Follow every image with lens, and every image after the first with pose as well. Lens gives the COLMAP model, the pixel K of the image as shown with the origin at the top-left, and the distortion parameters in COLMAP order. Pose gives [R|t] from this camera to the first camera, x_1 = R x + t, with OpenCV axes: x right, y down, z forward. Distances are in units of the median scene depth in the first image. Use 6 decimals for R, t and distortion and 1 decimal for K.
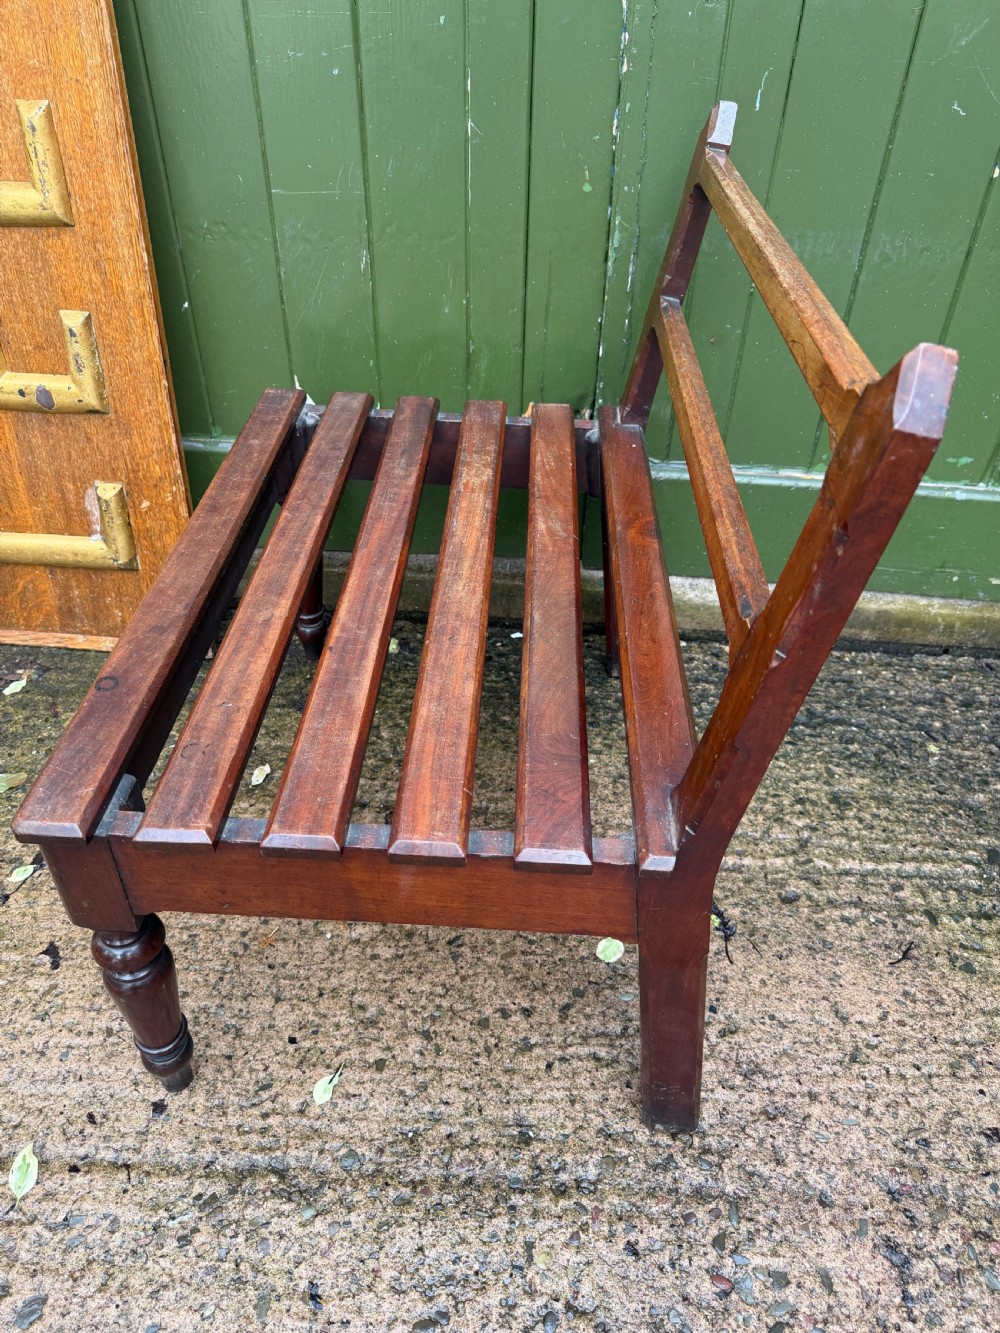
lens RADIAL K [[961.0, 0, 496.6], [0, 961.0, 662.7], [0, 0, 1]] dist [0.003195, -0.009318]
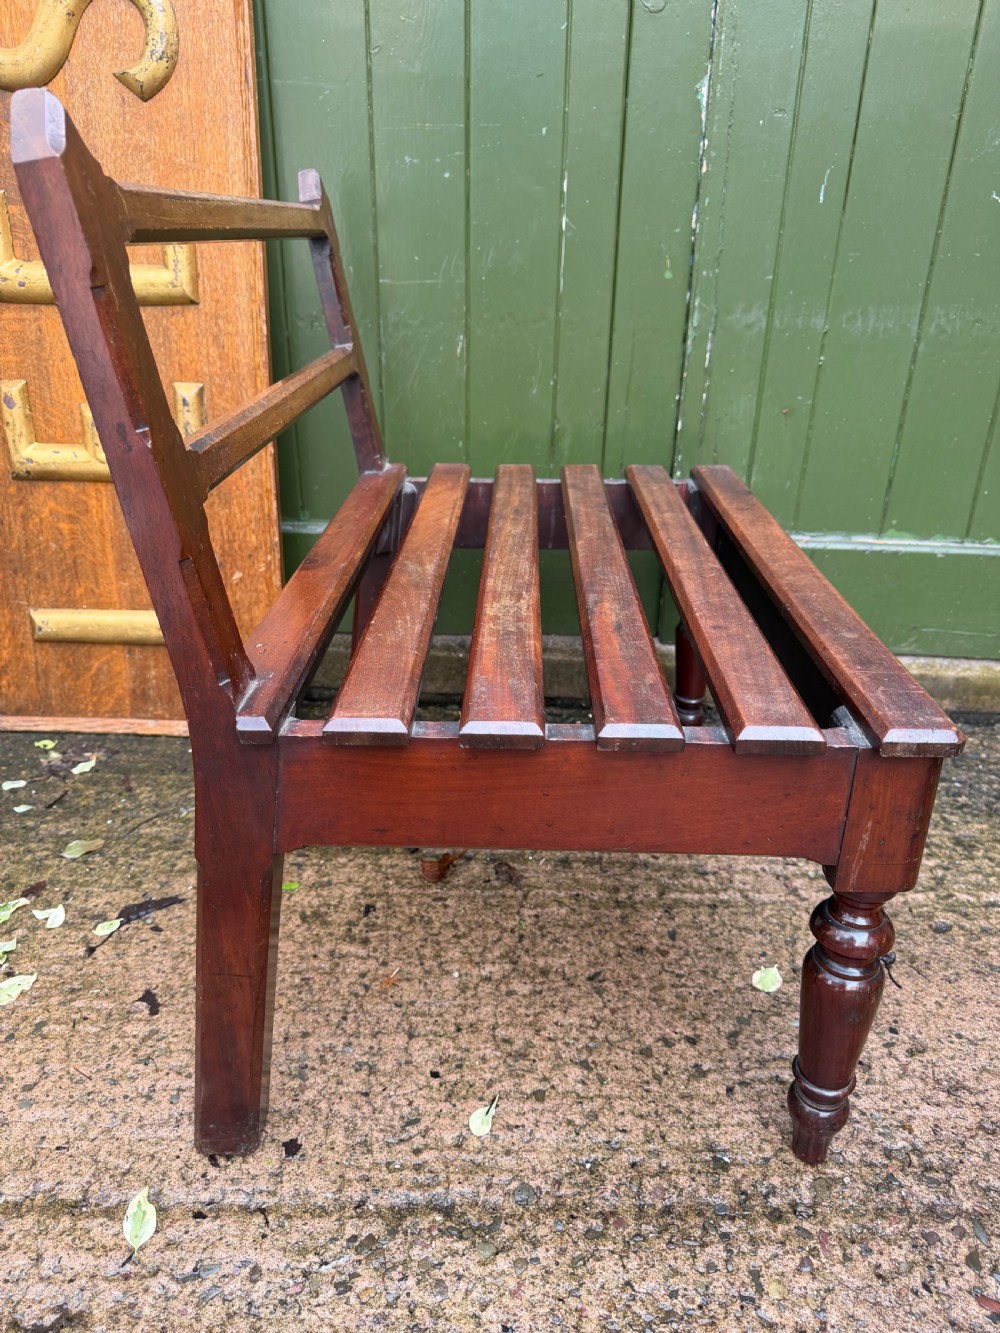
lens RADIAL K [[961.0, 0, 501.2], [0, 961.0, 665.2], [0, 0, 1]] dist [0.003195, -0.009318]
pose [[0.998907, -0.017730, 0.043245, -0.173439], [0.027800, 0.969179, -0.244786, 0.233253], [-0.037572, 0.245720, 0.968612, 0.050669]]
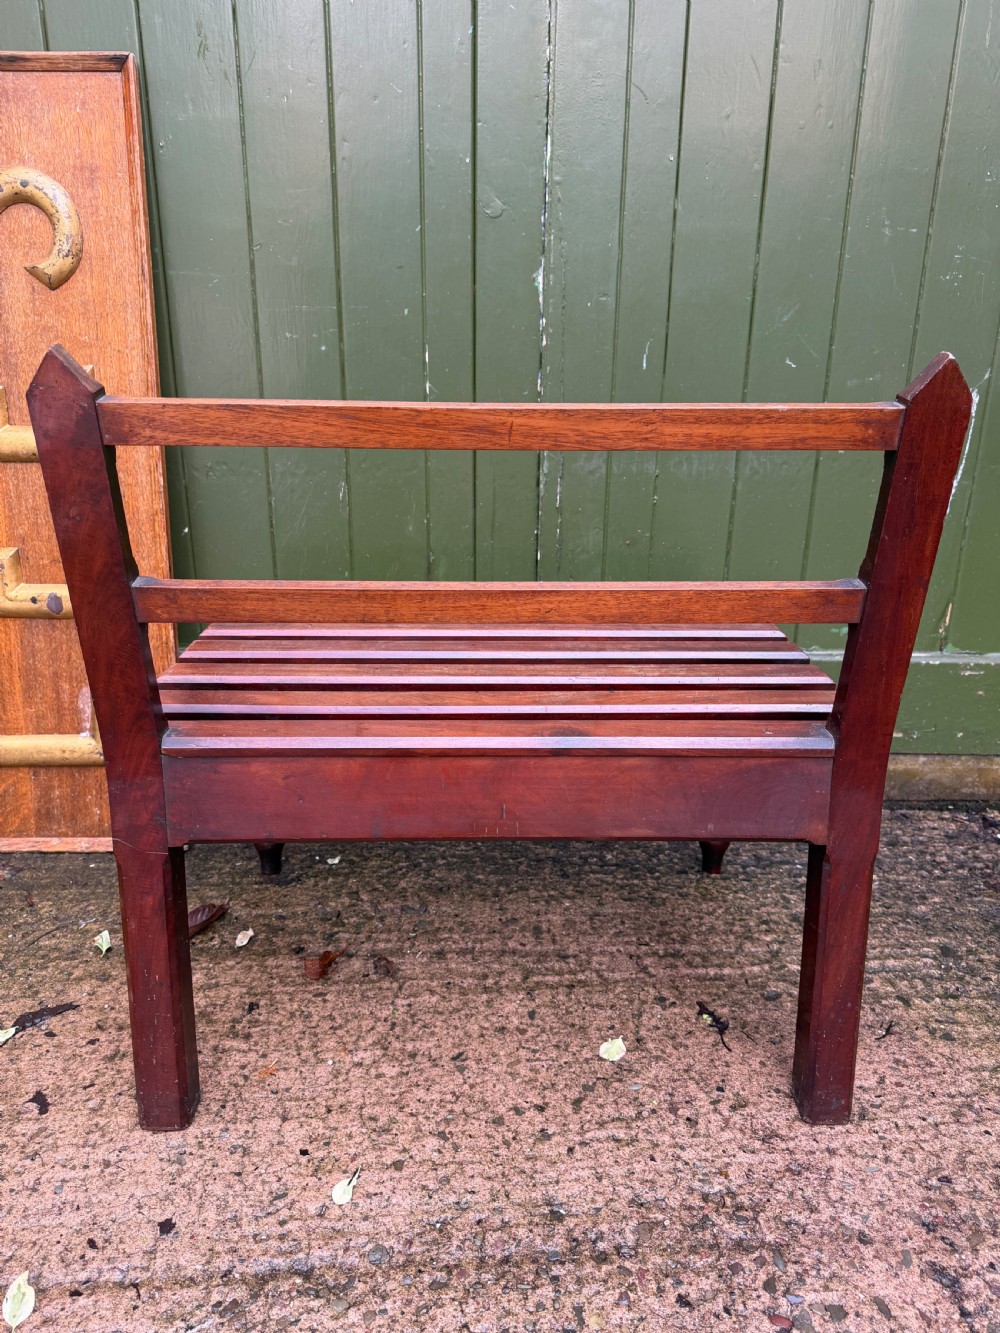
lens RADIAL K [[961.0, 0, 500.5], [0, 961.0, 661.1], [0, 0, 1]] dist [0.003195, -0.009318]
pose [[0.992955, -0.041533, 0.110974, -0.097750], [0.078023, 0.934037, -0.348551, 0.268112], [-0.089177, 0.354754, 0.930697, -0.084504]]
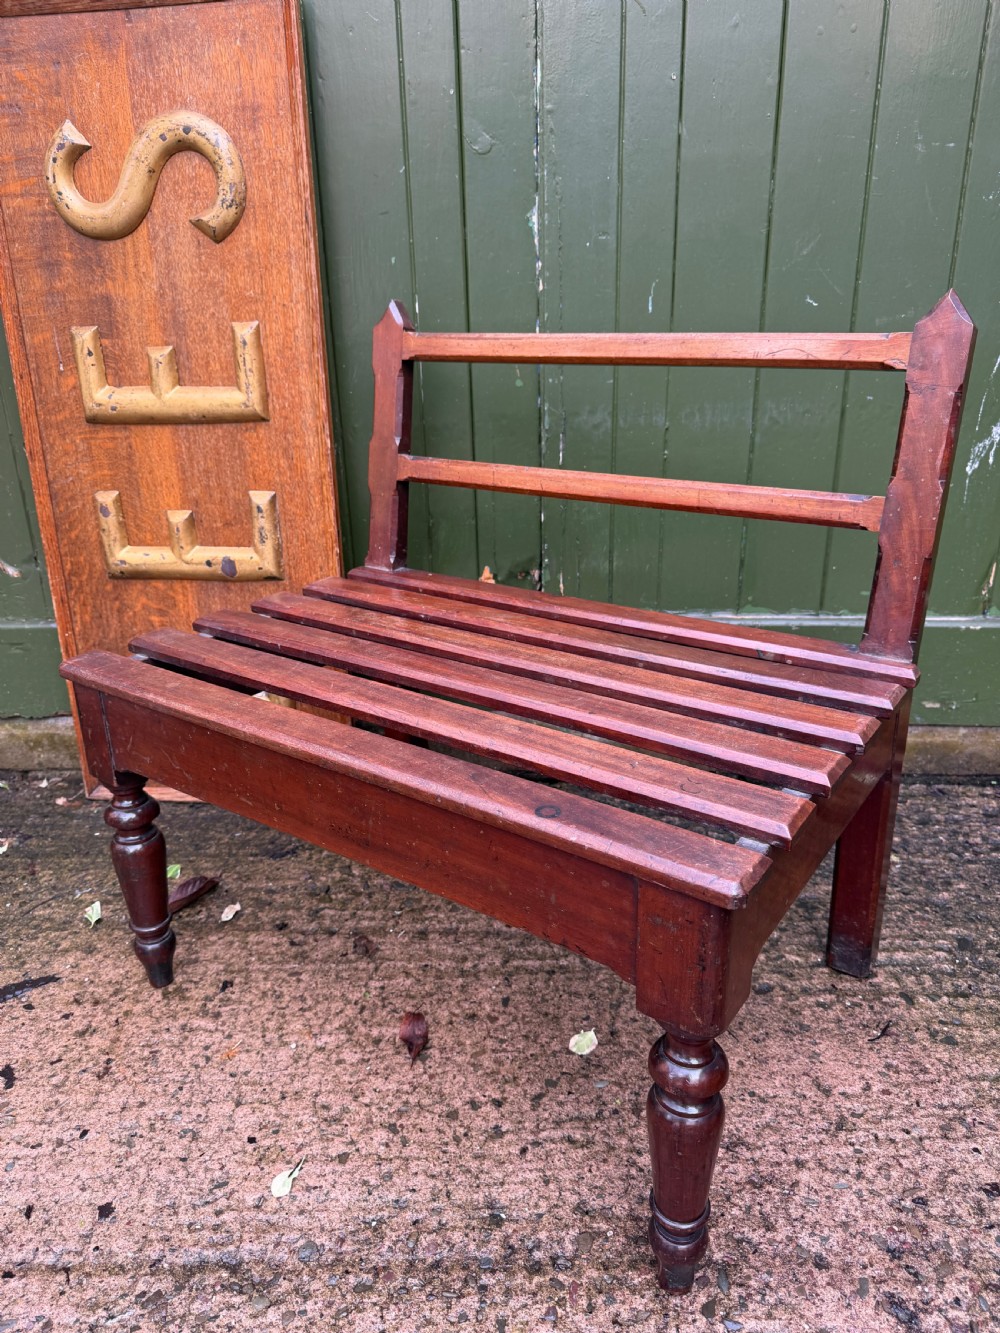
lens RADIAL K [[961.0, 0, 501.0], [0, 961.0, 667.2], [0, 0, 1]] dist [0.003195, -0.009318]
pose [[0.998698, -0.048938, 0.014408, 0.041202], [0.051008, 0.953244, -0.297867, 0.229048], [0.000843, 0.298214, 0.954499, -0.046046]]
